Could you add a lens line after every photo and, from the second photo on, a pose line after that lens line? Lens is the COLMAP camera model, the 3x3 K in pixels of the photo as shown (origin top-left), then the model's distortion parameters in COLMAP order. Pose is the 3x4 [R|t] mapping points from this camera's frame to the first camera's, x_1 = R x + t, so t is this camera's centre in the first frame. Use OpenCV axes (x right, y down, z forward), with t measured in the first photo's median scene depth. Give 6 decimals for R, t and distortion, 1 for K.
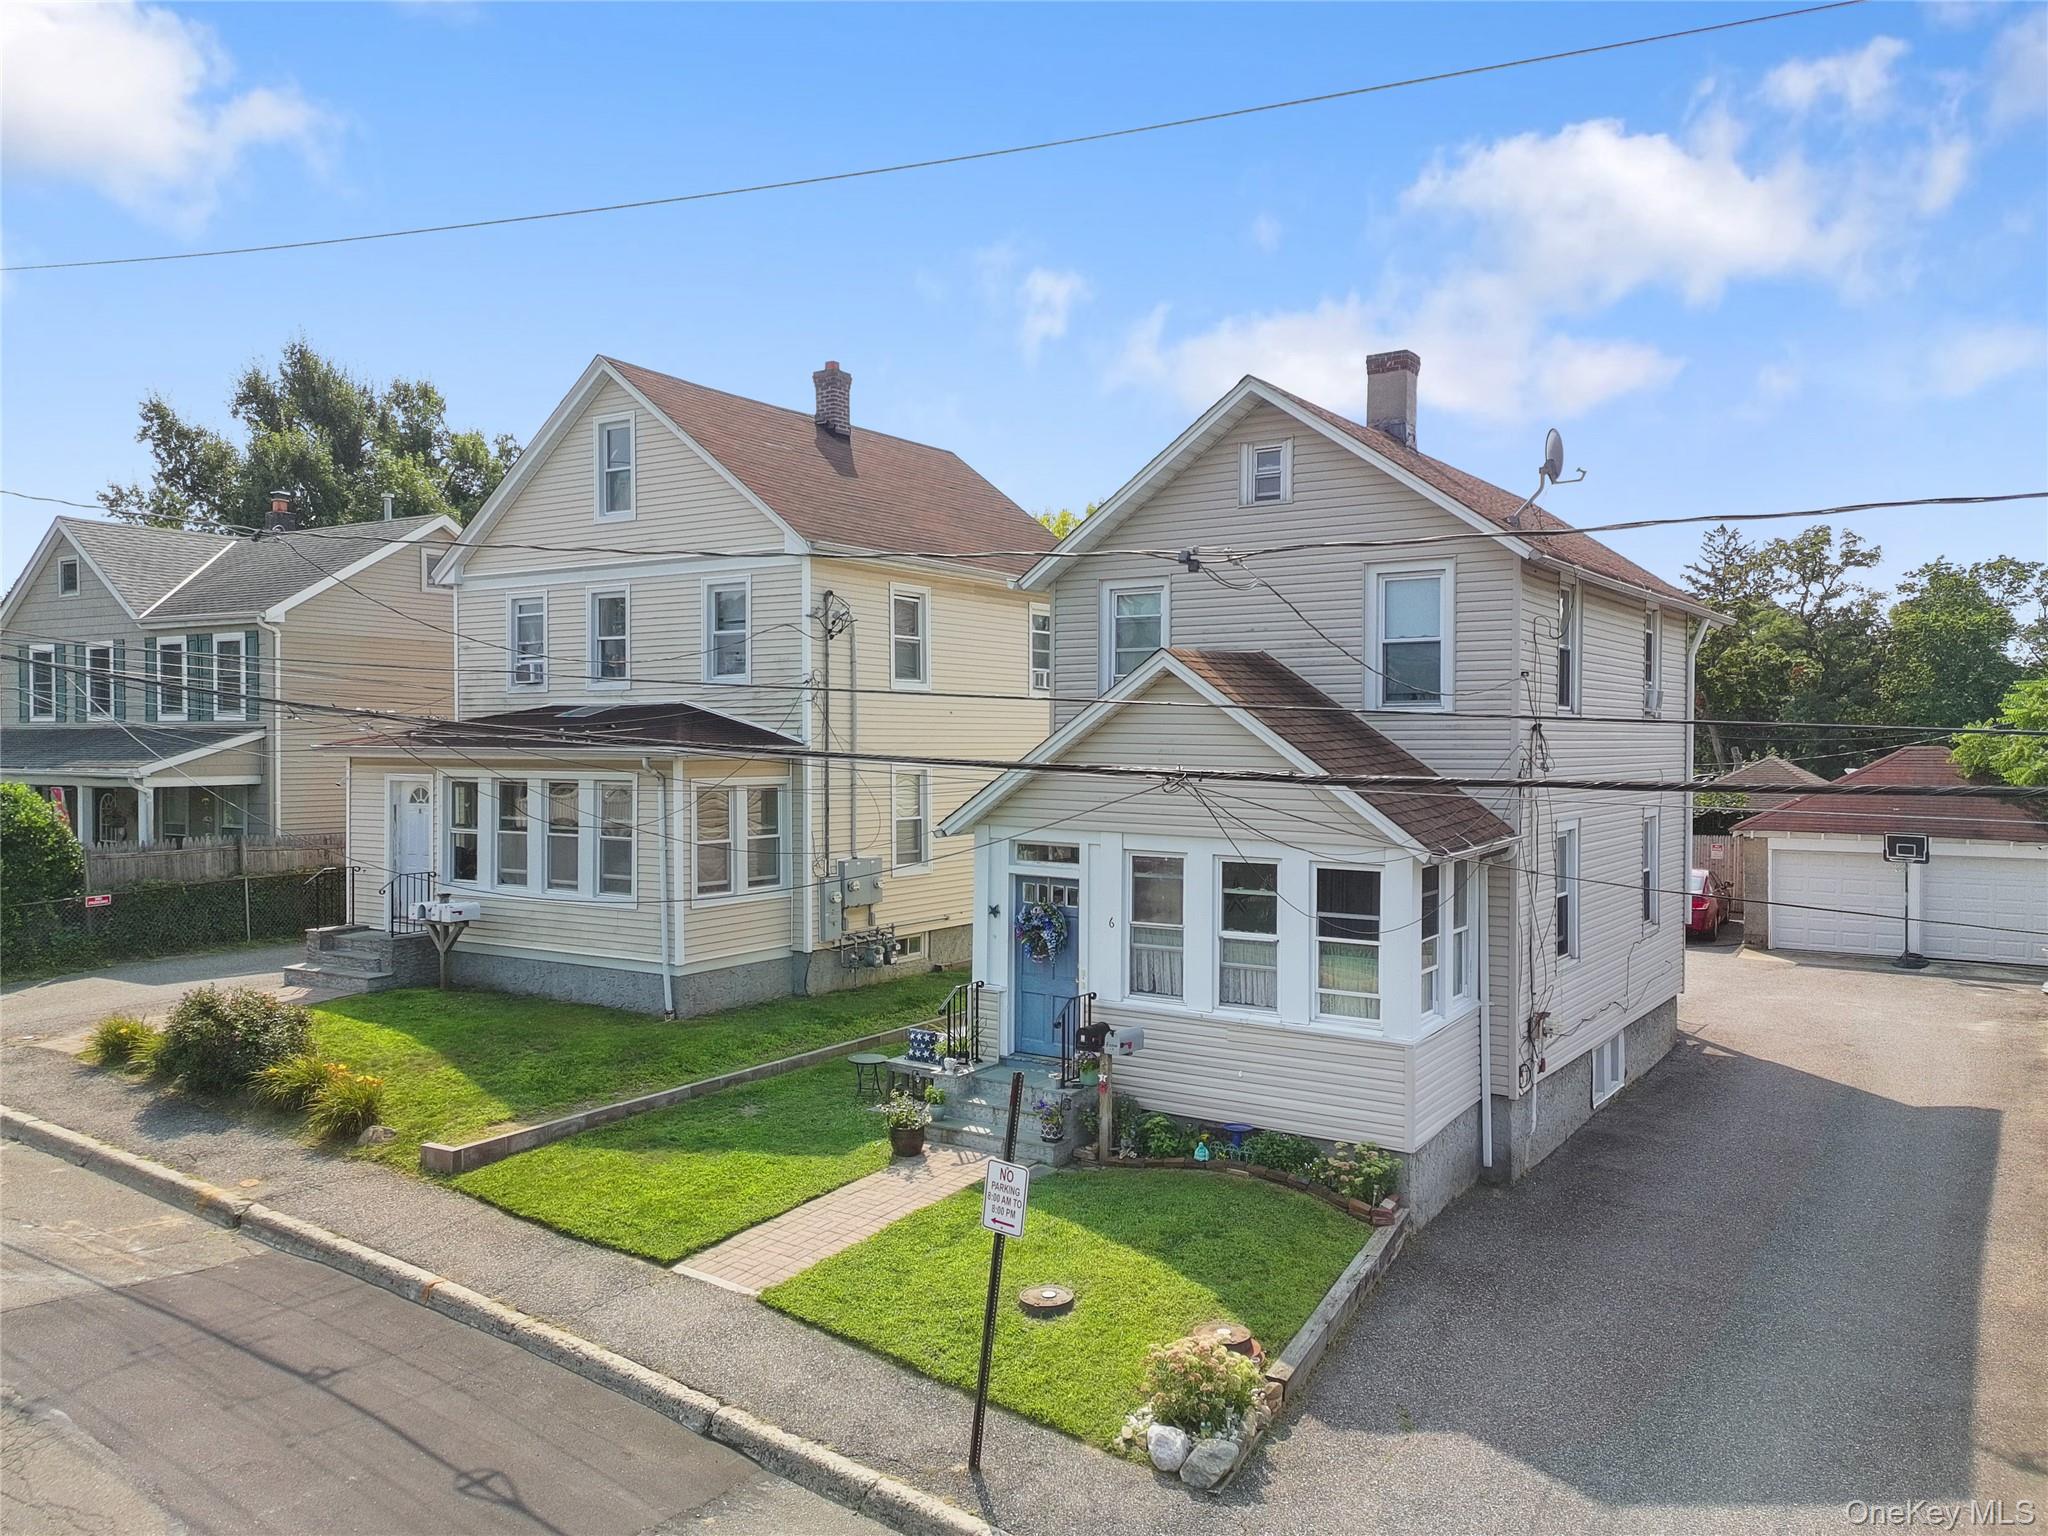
lens RADIAL K [[1544.2, 0, 1024.0], [0, 1544.2, 768.0], [0, 0, 1]] dist [0.067454, -0.072671]
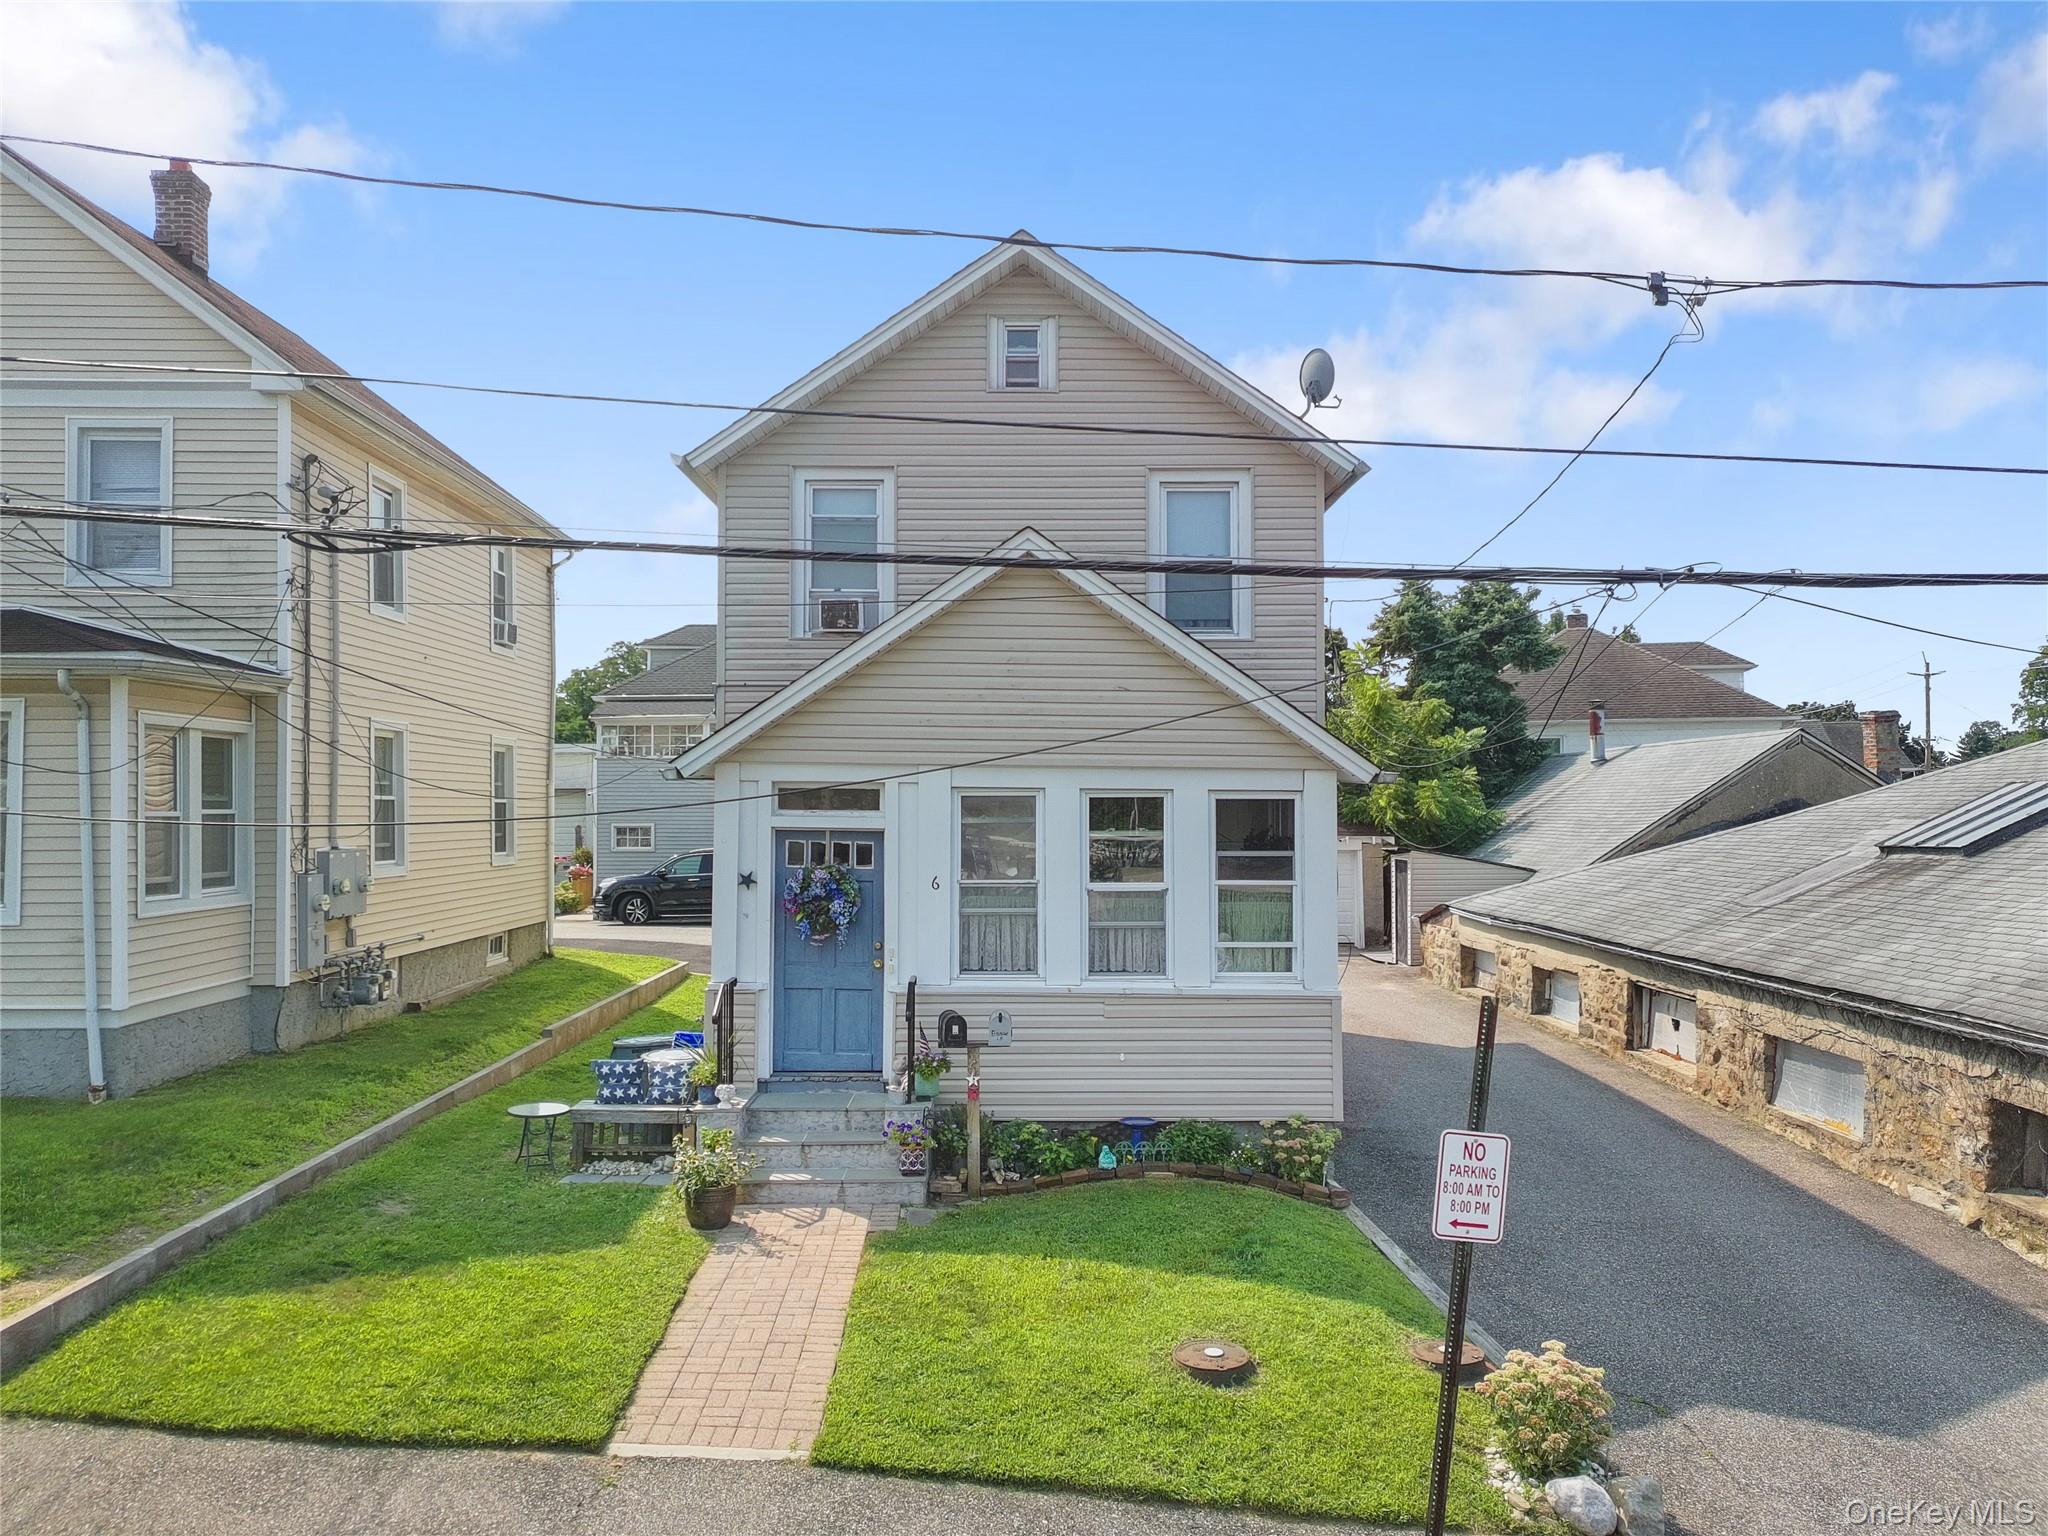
lens RADIAL K [[1544.2, 0, 1024.0], [0, 1544.2, 768.0], [0, 0, 1]] dist [0.067454, -0.072671]
pose [[0.820331, 0.013207, 0.571737, -0.352758], [0.012871, 0.999054, -0.041546, 0.076204], [-0.571744, 0.041441, 0.819385, 0.345492]]
